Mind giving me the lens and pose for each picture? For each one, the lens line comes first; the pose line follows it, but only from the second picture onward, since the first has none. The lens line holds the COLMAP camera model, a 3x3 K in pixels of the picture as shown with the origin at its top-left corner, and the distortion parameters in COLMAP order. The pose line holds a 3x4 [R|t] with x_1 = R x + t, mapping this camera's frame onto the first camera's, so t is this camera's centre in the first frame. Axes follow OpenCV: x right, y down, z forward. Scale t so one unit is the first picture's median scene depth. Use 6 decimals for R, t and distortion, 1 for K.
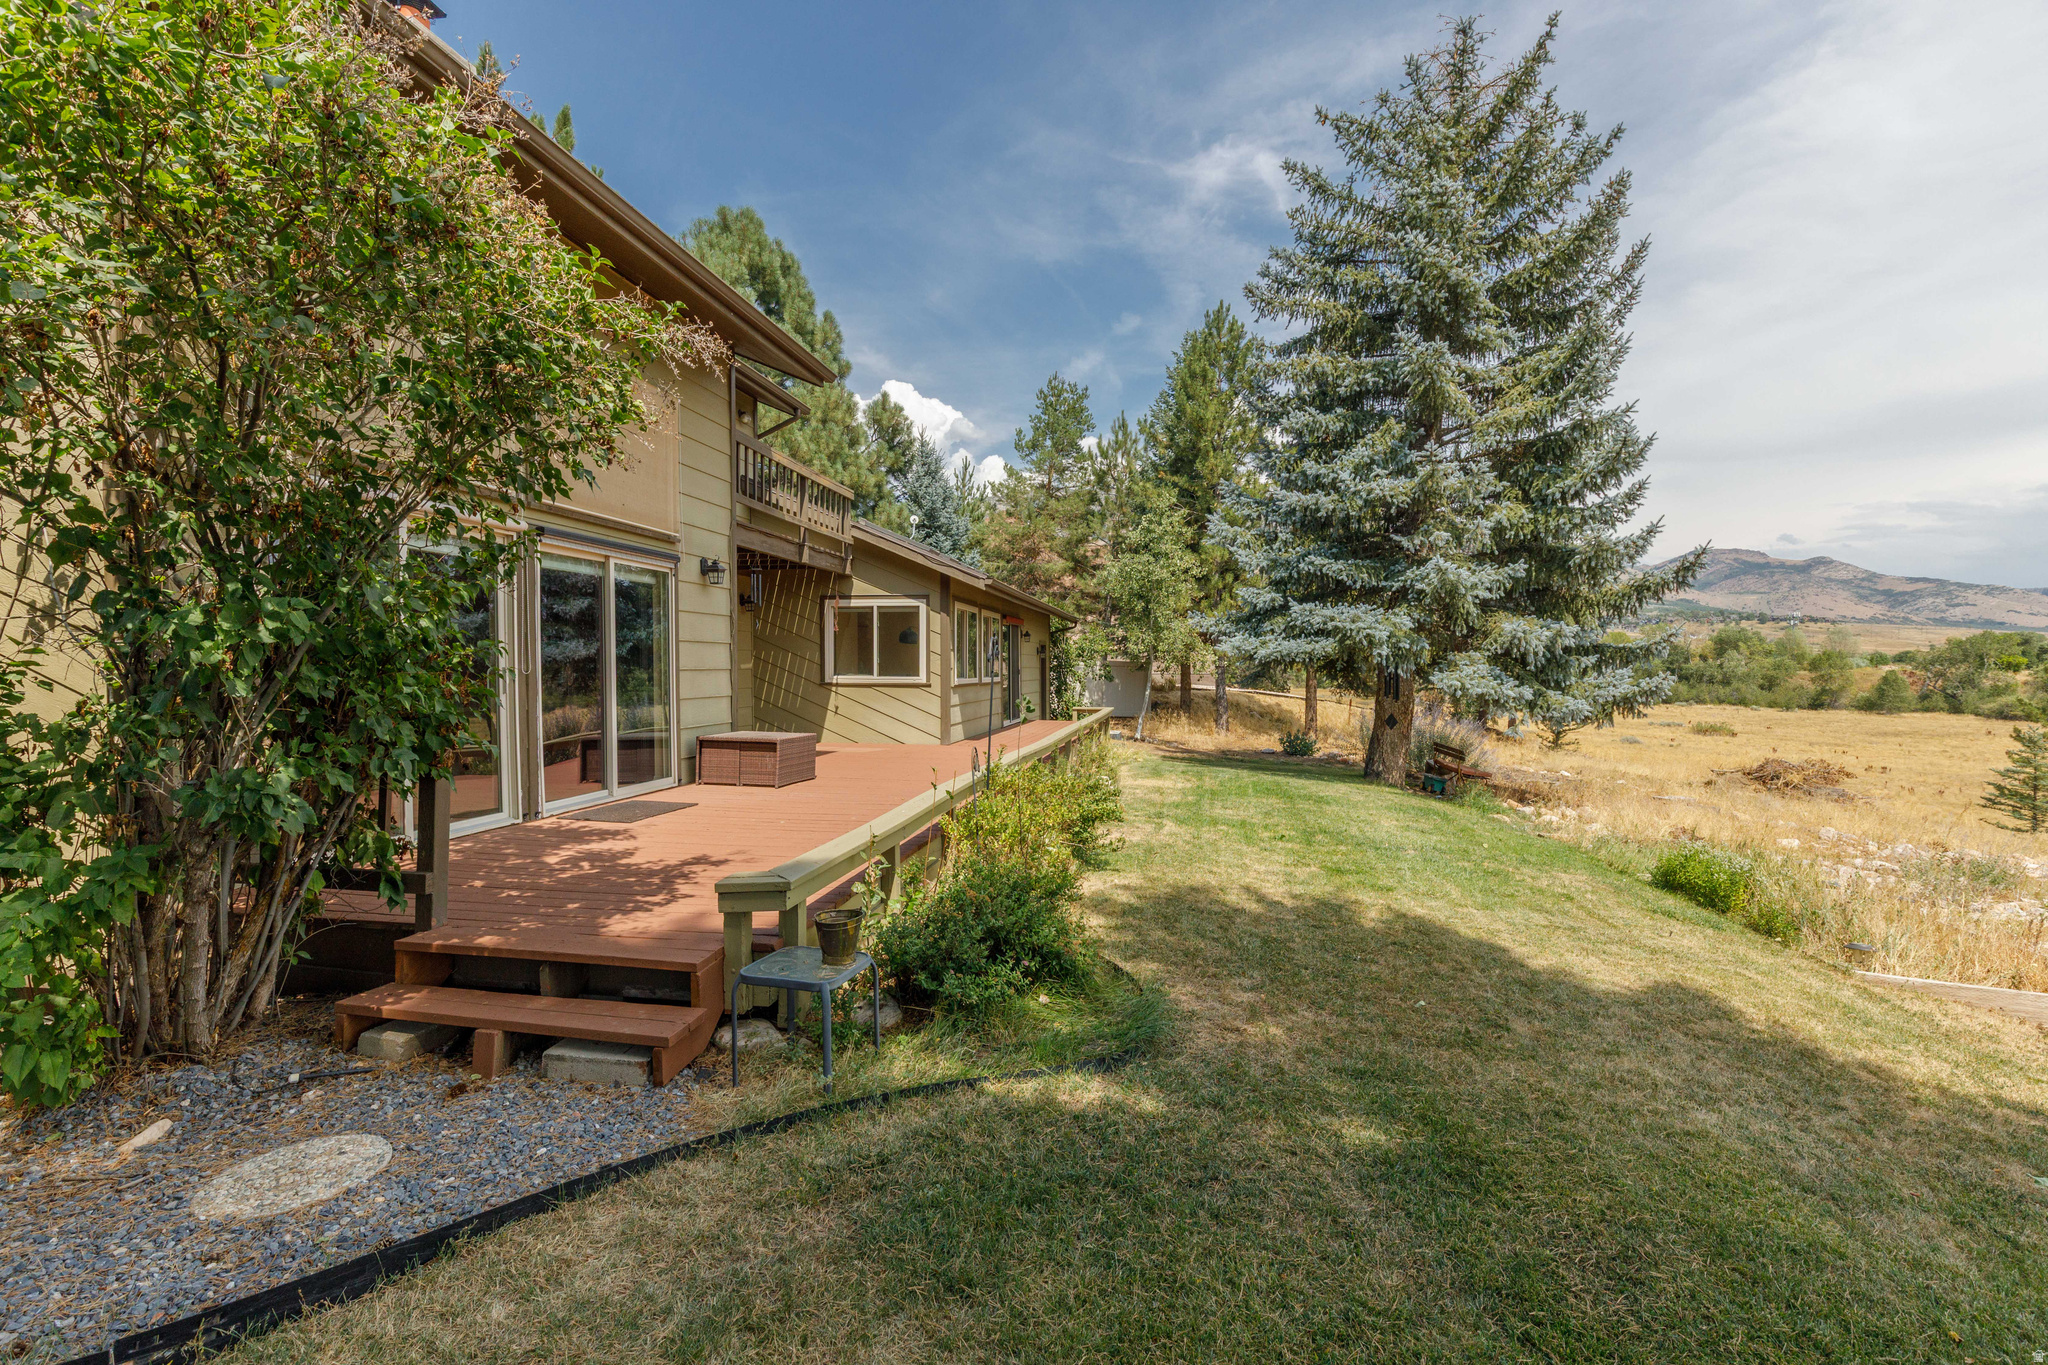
lens RADIAL K [[931.8, 0, 1024.7], [0, 931.8, 677.3], [0, 0, 1]] dist [0.000621, 0.000877]
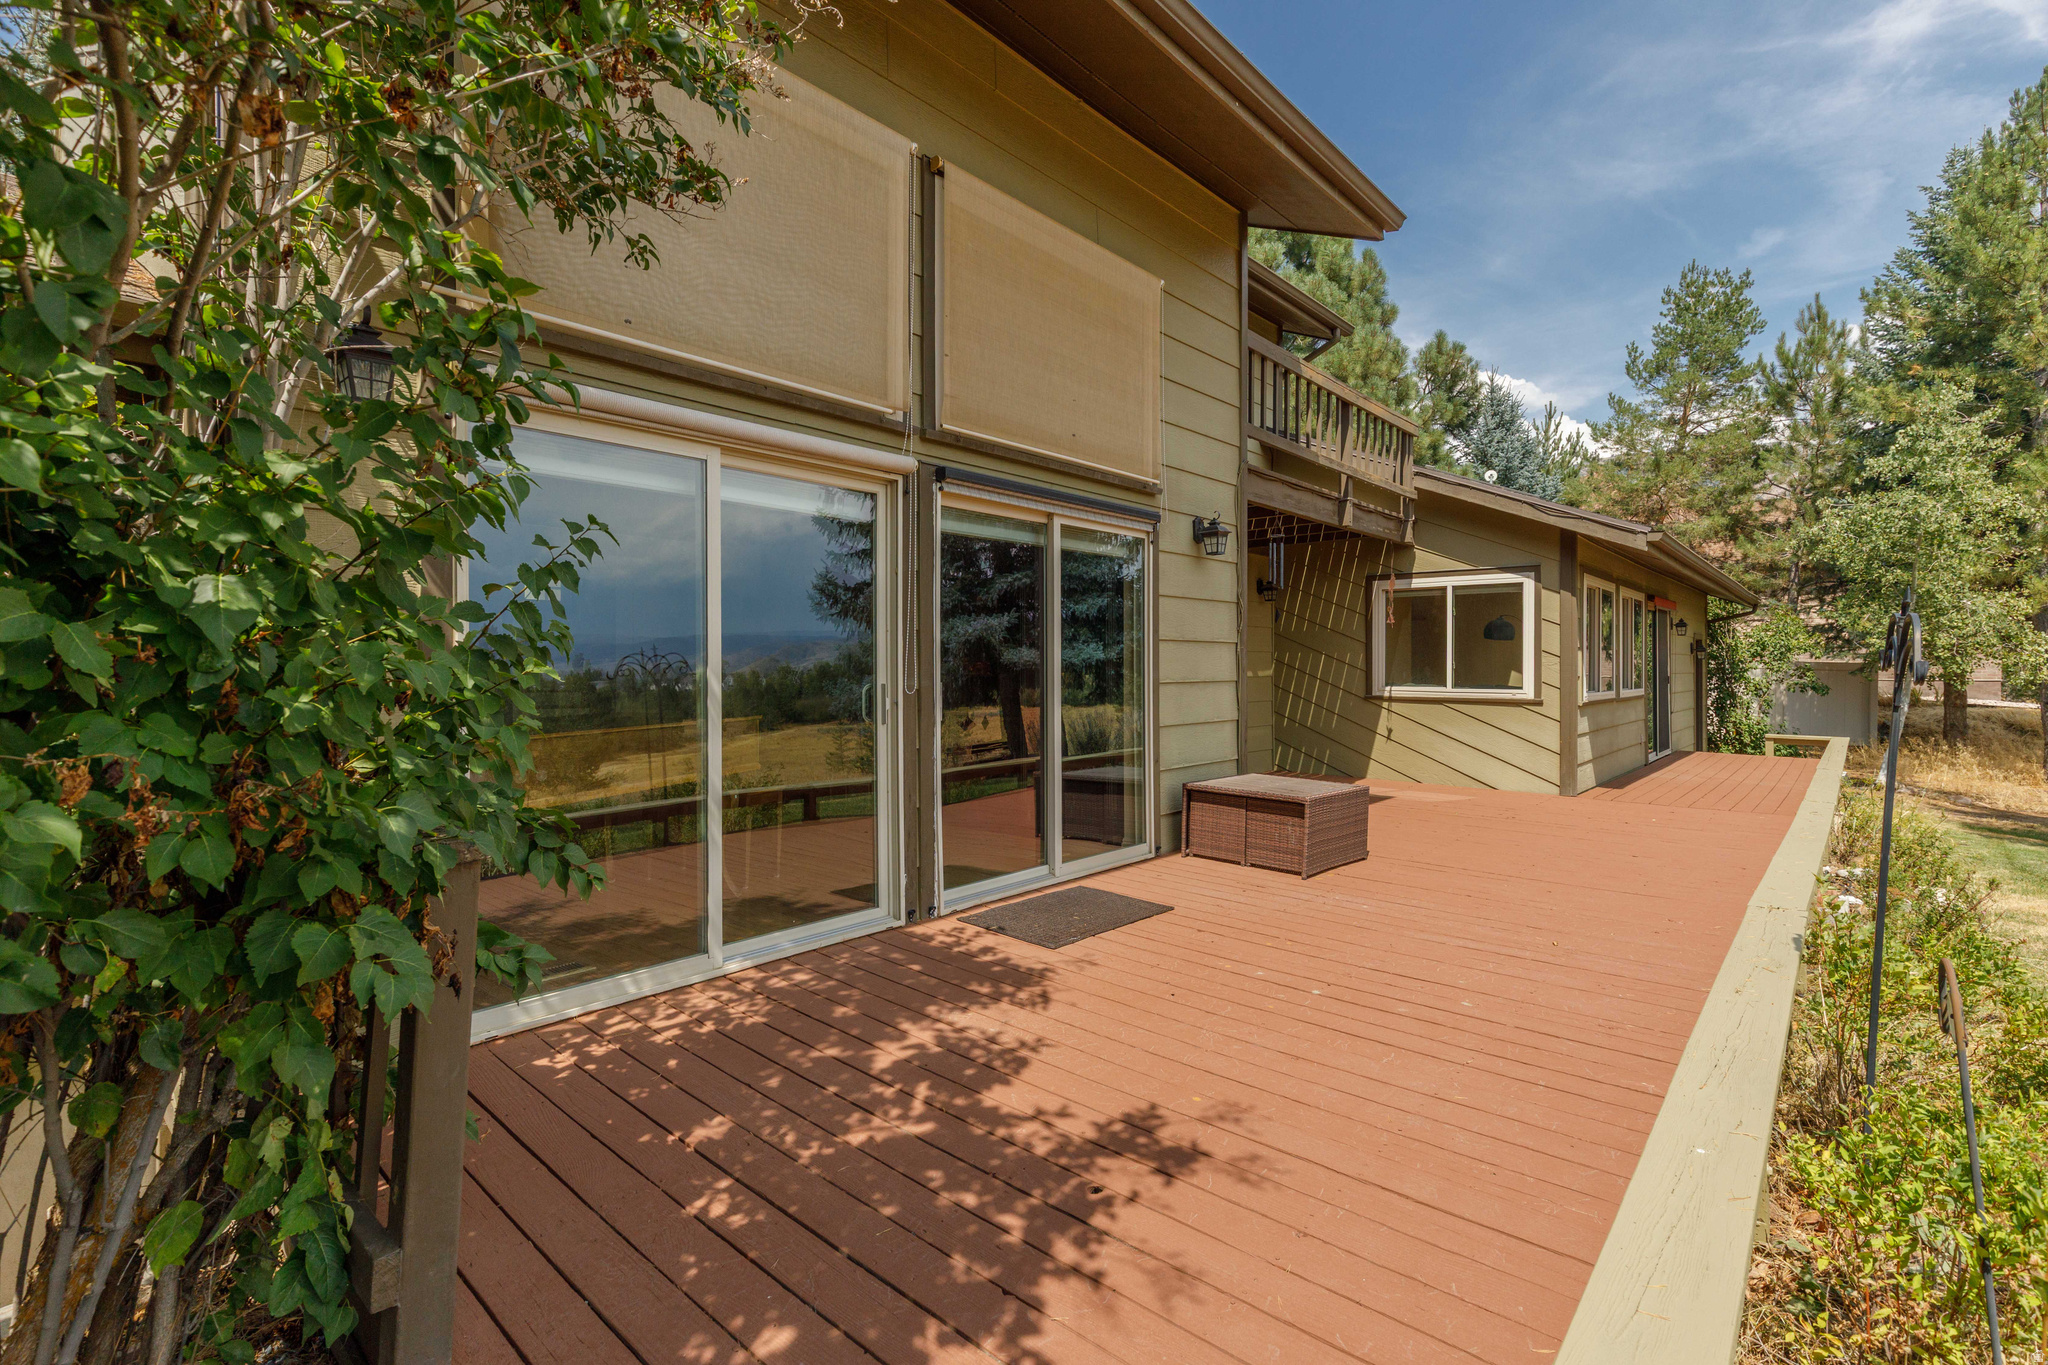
lens RADIAL K [[931.8, 0, 1024.7], [0, 931.8, 677.3], [0, 0, 1]] dist [0.000621, 0.000877]
pose [[0.851347, 0.007049, -0.524555, -0.067026], [-0.006459, 0.999975, 0.002956, -0.009093], [0.524563, 0.000872, 0.851371, 0.250985]]
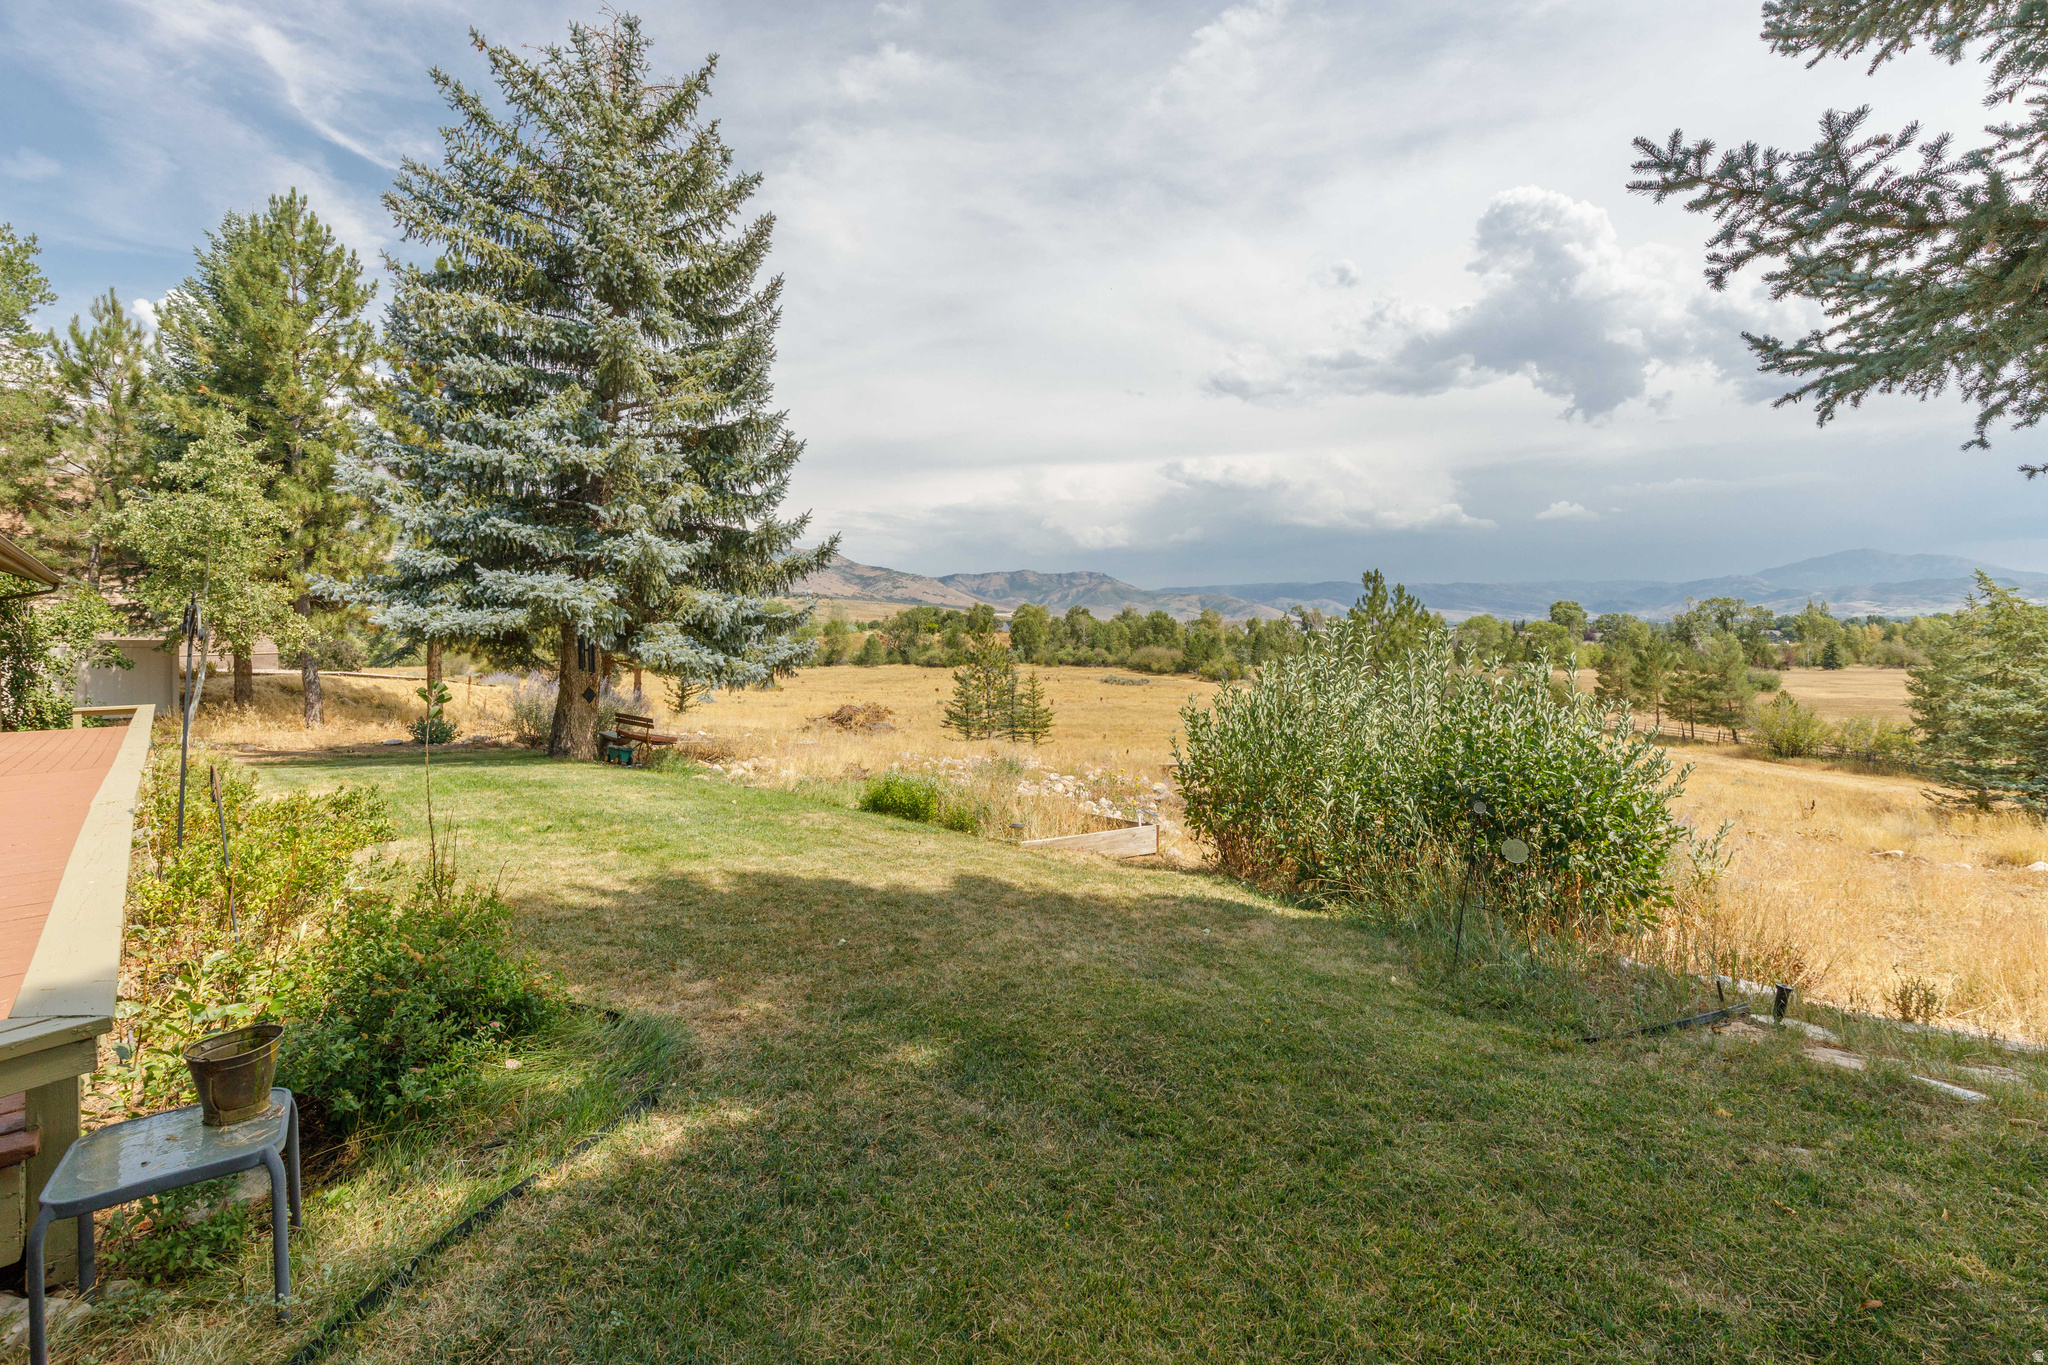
lens RADIAL K [[933.3, 0, 1014.8], [0, 933.3, 619.4], [0, 0, 1]] dist [0.003859, 0.000838]
pose [[0.608162, -0.004324, 0.793801, -0.104317], [0.029257, 0.999428, -0.016971, -0.001379], [-0.793274, 0.033546, 0.607940, 0.050468]]
